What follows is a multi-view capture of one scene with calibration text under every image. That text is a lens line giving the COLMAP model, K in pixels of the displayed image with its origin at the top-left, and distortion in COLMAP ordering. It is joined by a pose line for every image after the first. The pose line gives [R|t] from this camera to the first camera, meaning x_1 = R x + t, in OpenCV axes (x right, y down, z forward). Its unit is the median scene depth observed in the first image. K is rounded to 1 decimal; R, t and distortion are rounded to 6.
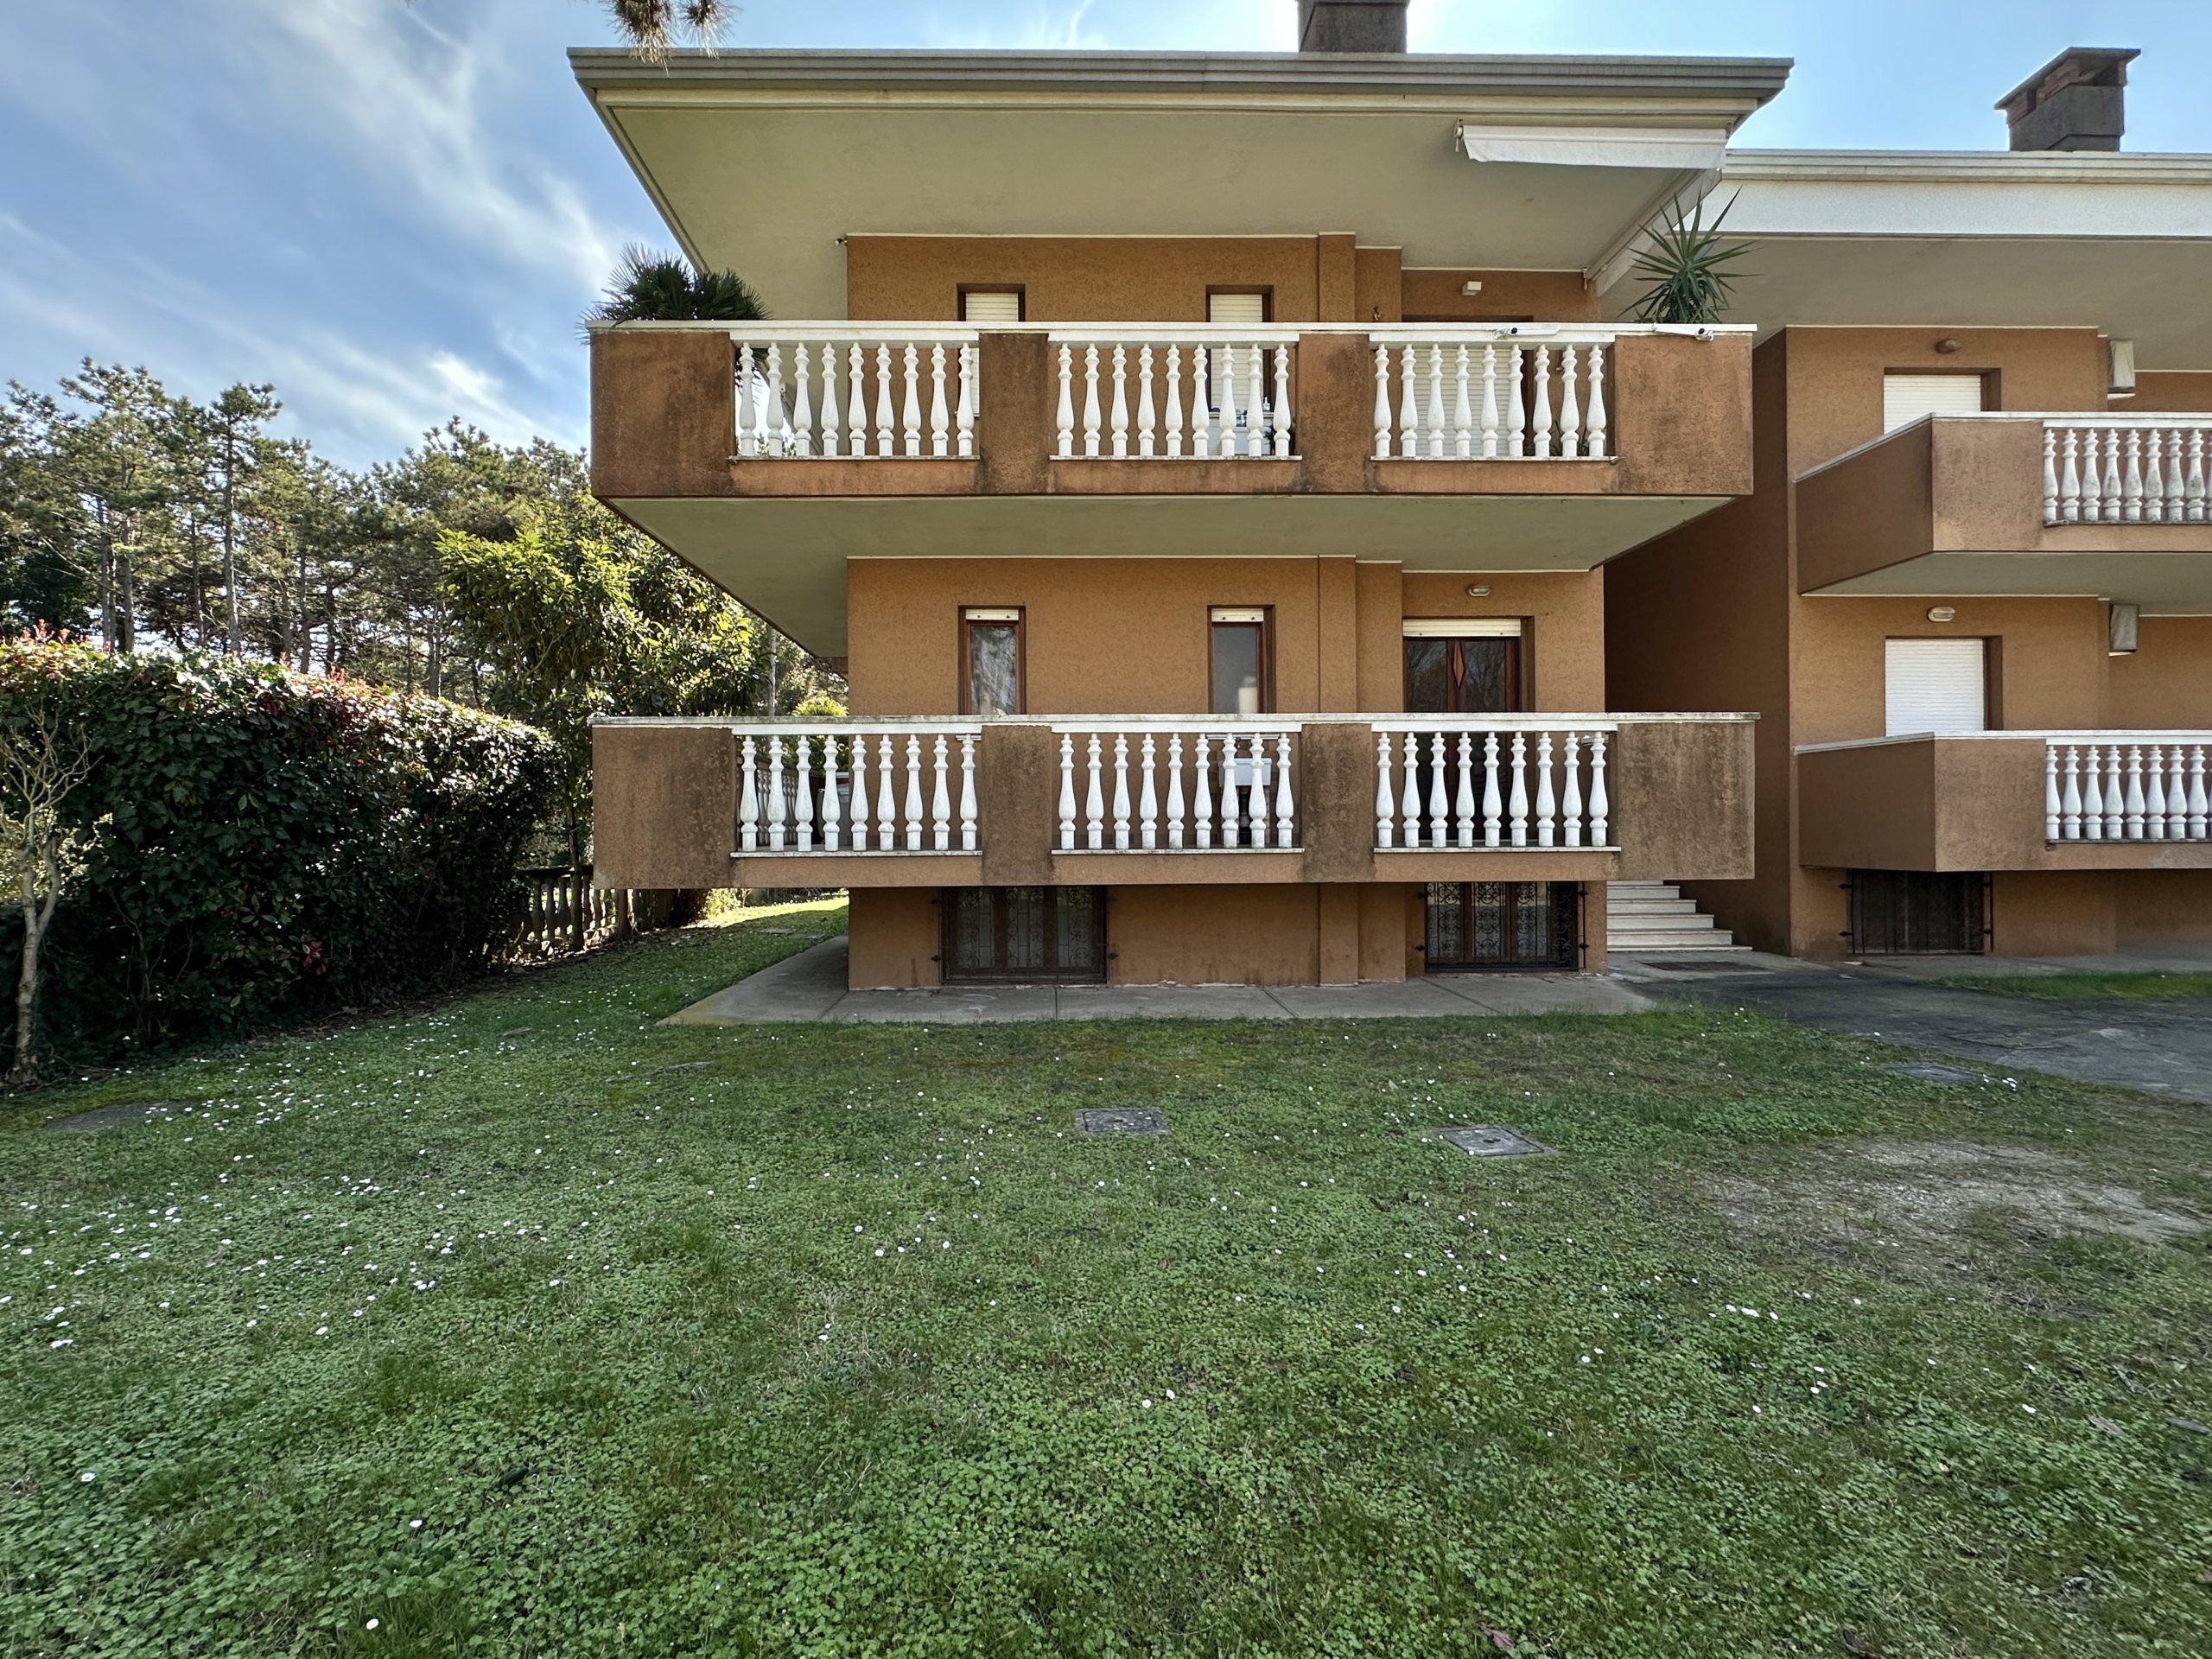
lens RADIAL K [[911.0, 0, 1082.6], [0, 911.0, 829.3], [0, 0, 1]] dist [0.000137, 0.000017]
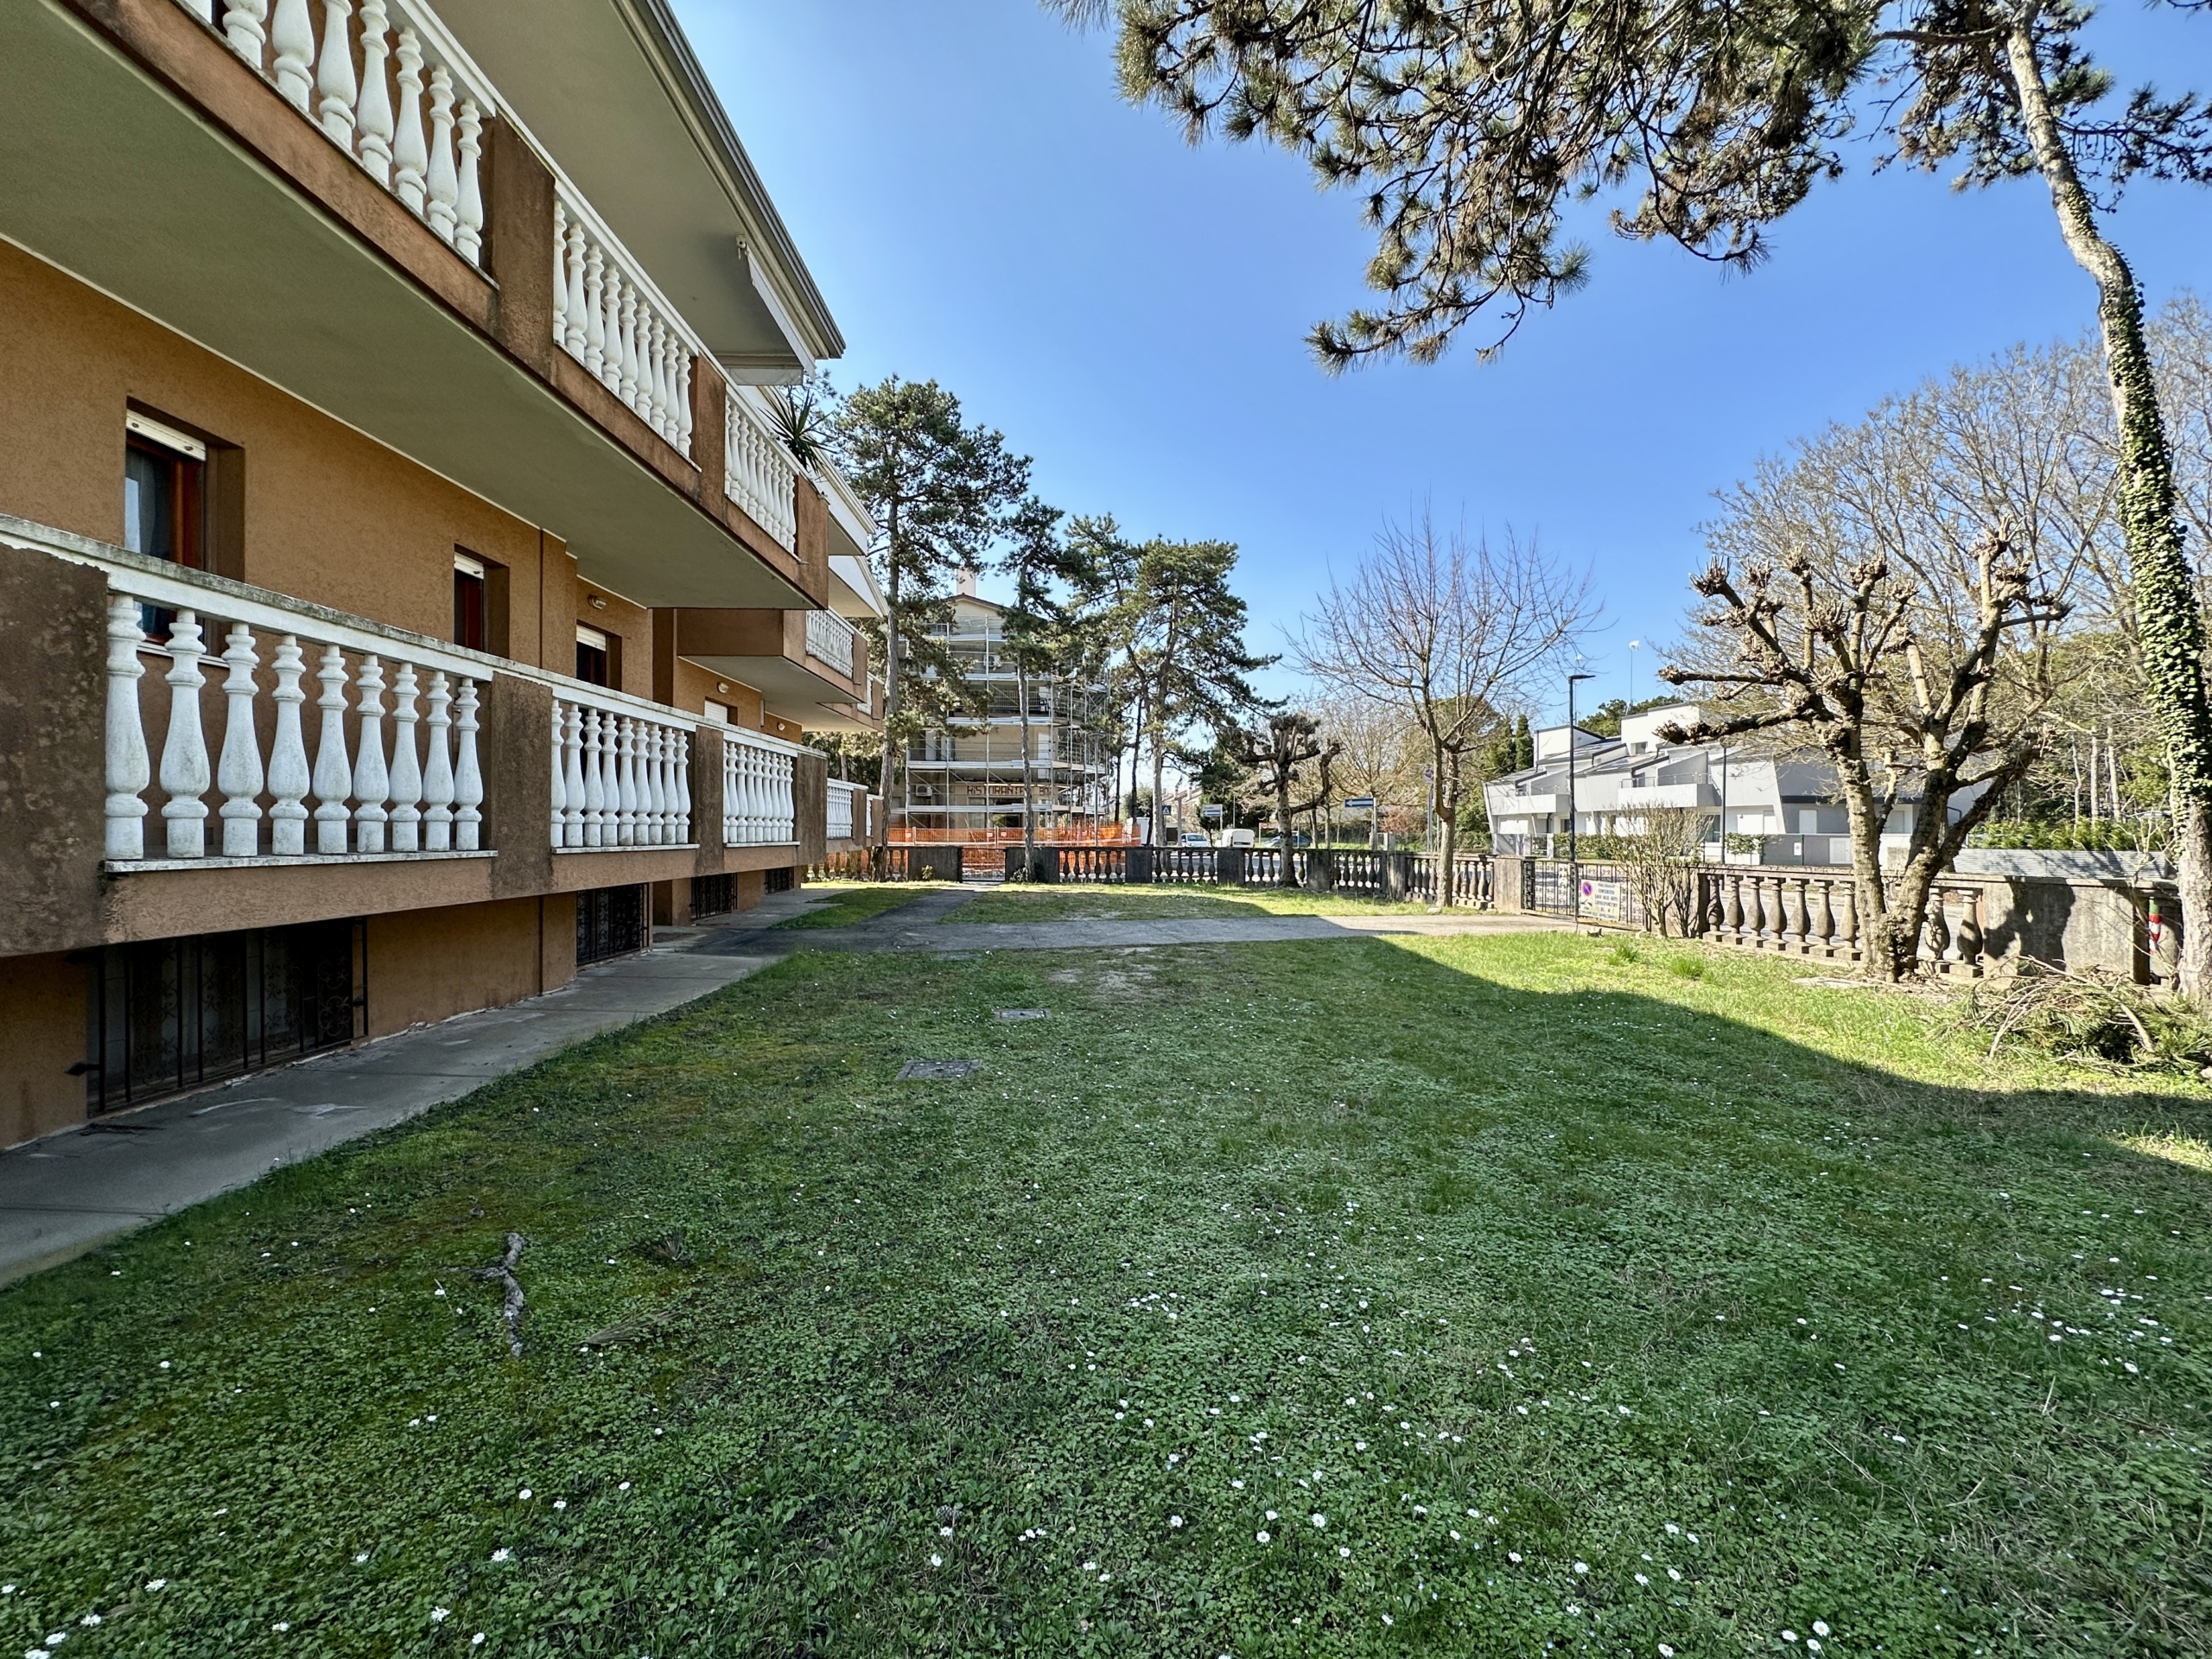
lens RADIAL K [[911.0, 0, 1082.6], [0, 911.0, 829.3], [0, 0, 1]] dist [0.000137, 0.000017]
pose [[0.035488, 0.000804, 0.999370, -0.744456], [-0.016209, 0.999869, -0.000228, 0.001696], [-0.999239, -0.016191, 0.035496, 0.542209]]
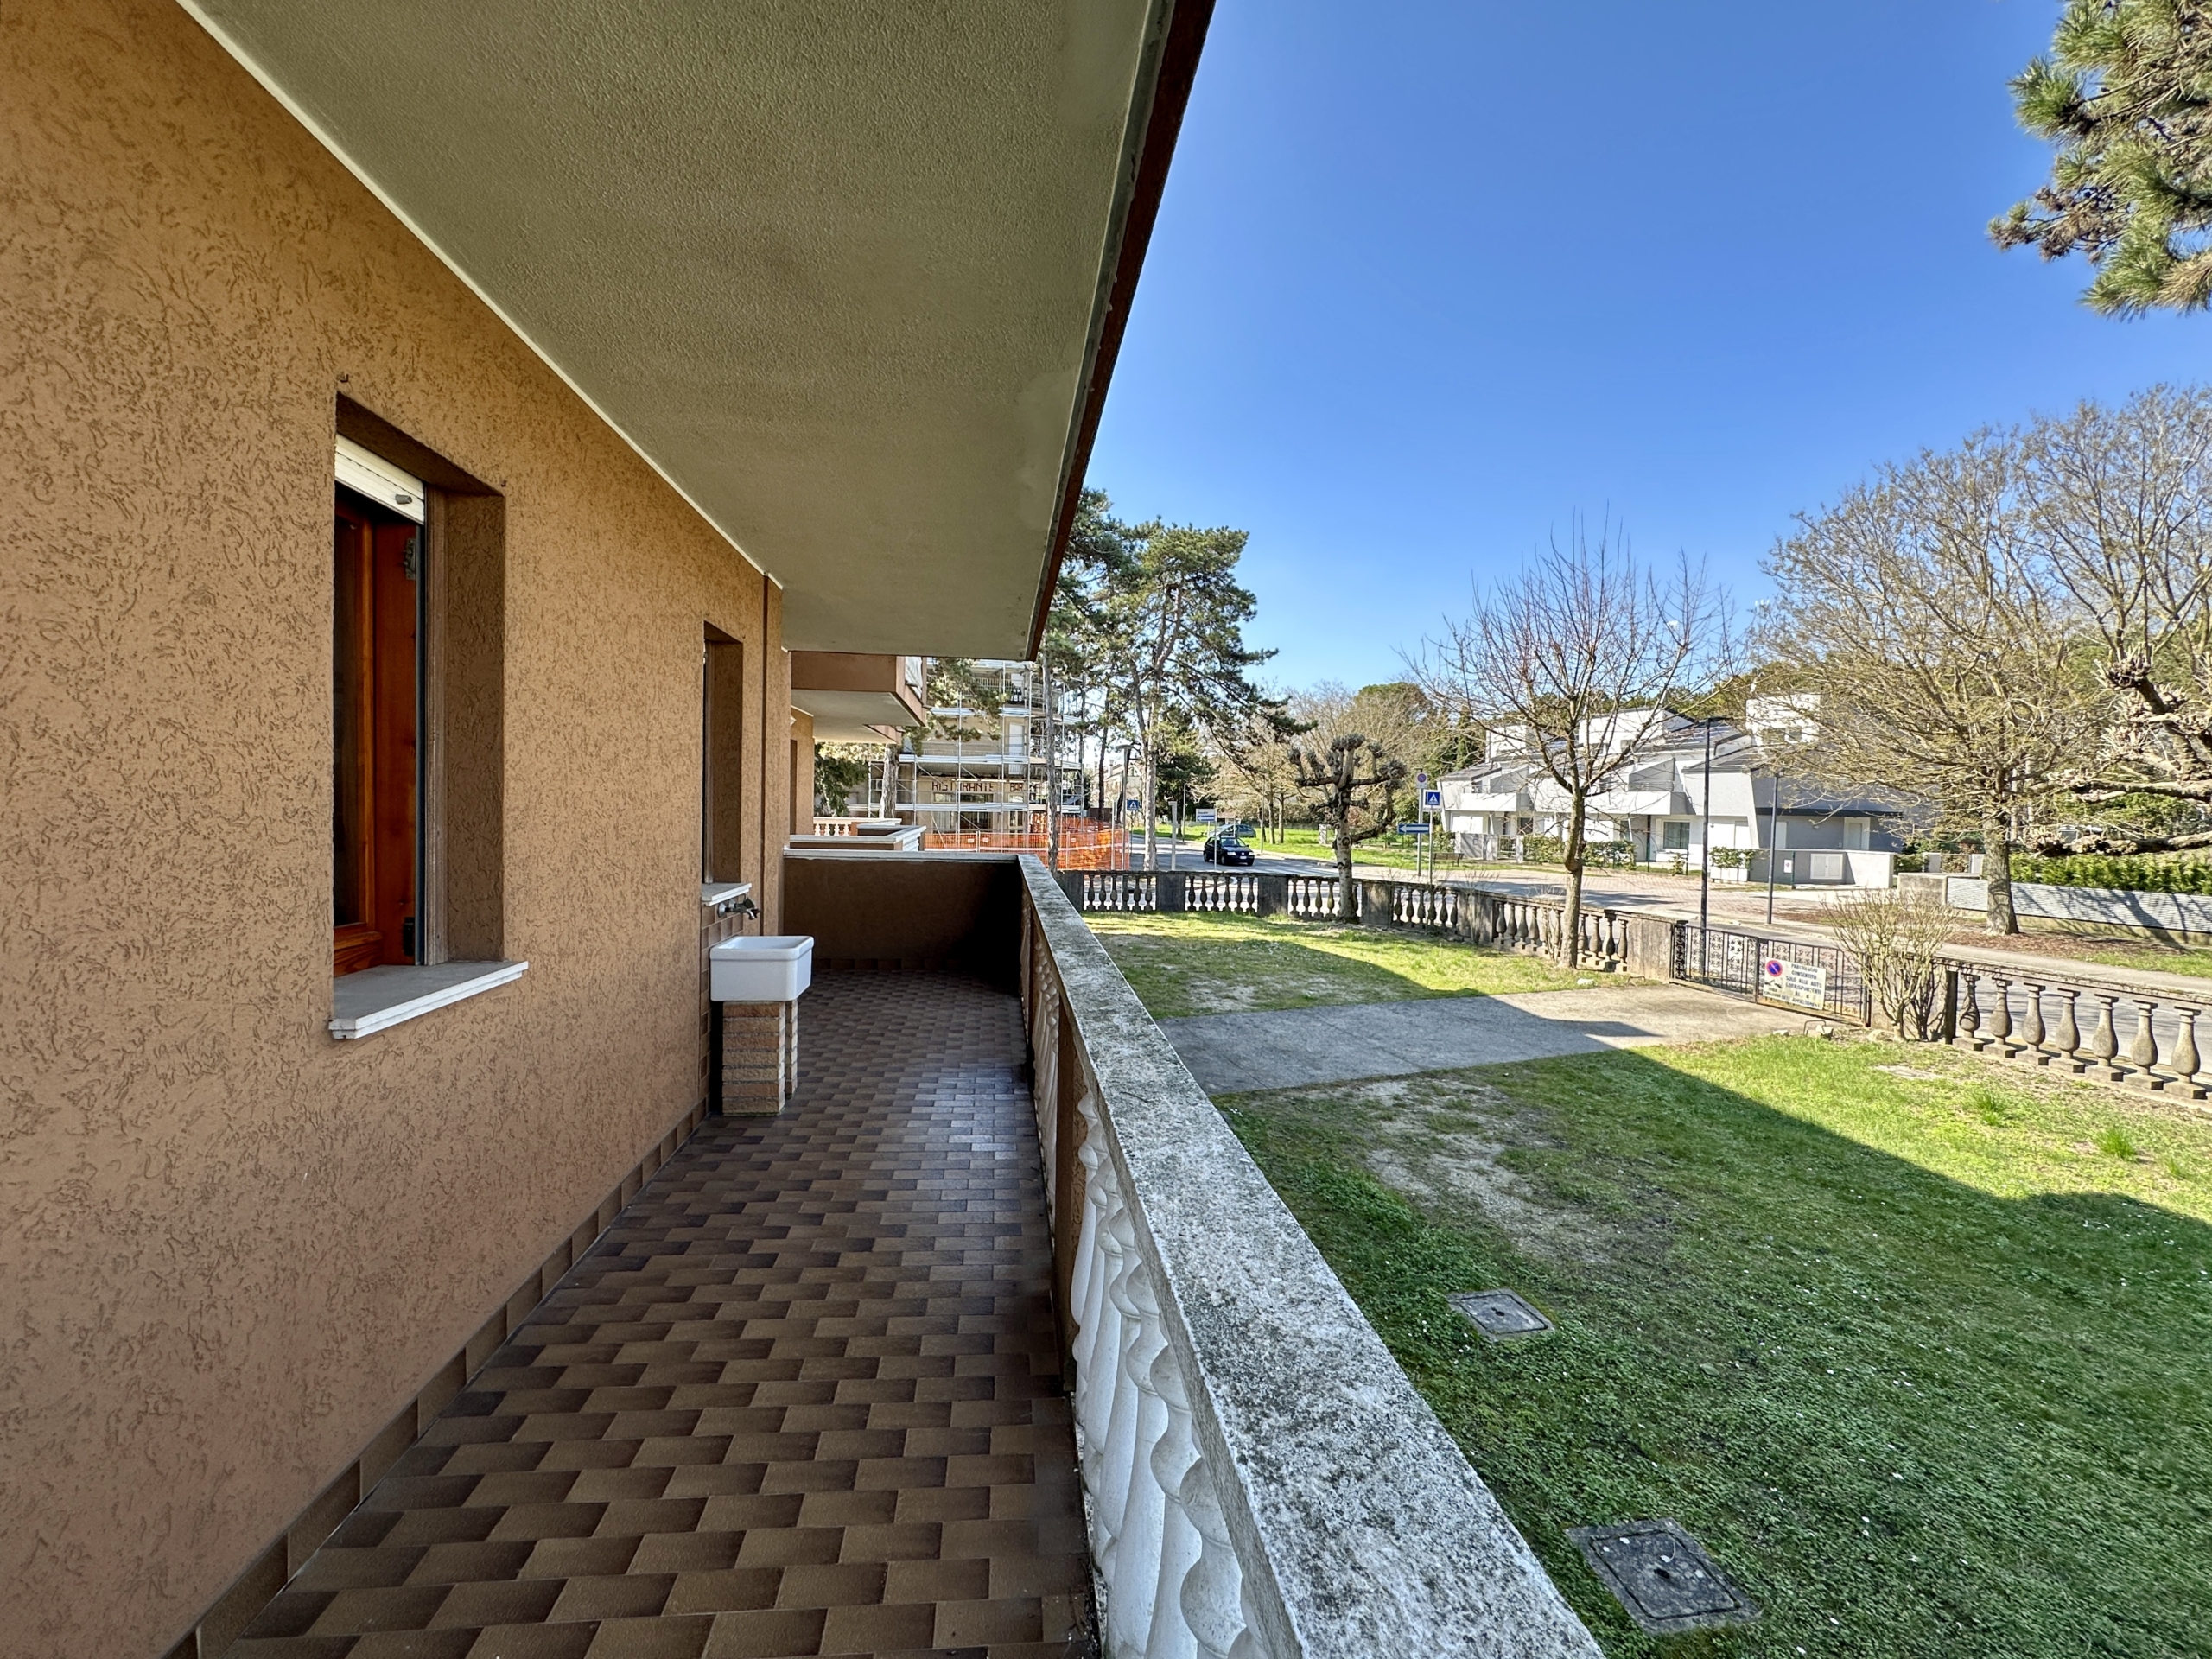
lens RADIAL K [[948.2, 0, 1118.2], [0, 948.2, 836.0], [0, 0, 1]] dist [-0.000953, 0.000061]
pose [[-0.082125, -0.027066, 0.996254, -0.431626], [-0.031532, 0.999201, 0.024547, -0.170756], [-0.996123, -0.029398, -0.082913, 1.010067]]
